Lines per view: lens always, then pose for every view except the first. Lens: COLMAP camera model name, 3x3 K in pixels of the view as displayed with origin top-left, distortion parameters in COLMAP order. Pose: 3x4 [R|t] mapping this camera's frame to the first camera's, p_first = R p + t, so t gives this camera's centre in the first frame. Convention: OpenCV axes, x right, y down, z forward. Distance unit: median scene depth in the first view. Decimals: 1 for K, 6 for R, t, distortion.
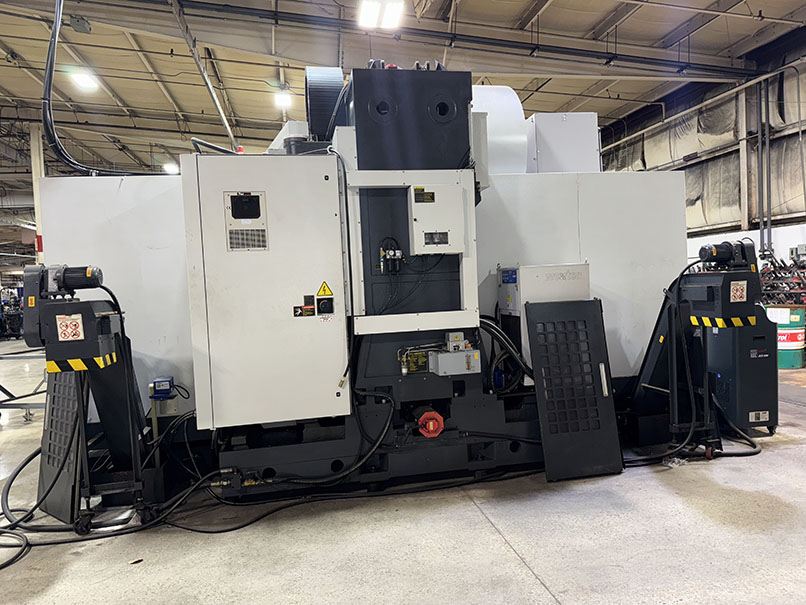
lens RADIAL K [[565.8, 0, 403.0], [0, 565.8, 302.5], [0, 0, 1]] dist [0.027390, -0.048640]
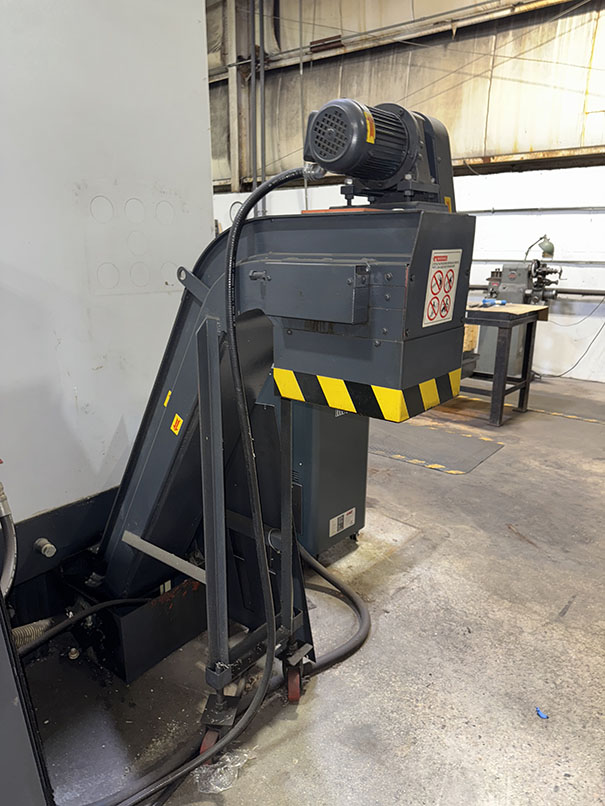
lens RADIAL K [[565.8, 0, 302.5], [0, 565.8, 403.0], [0, 0, 1]] dist [0.027390, -0.048640]
pose [[0.758706, -0.126371, 0.639058, 0.133744], [-0.015804, 0.977144, 0.211988, -0.008421], [-0.651241, -0.170936, 0.739368, 0.315053]]
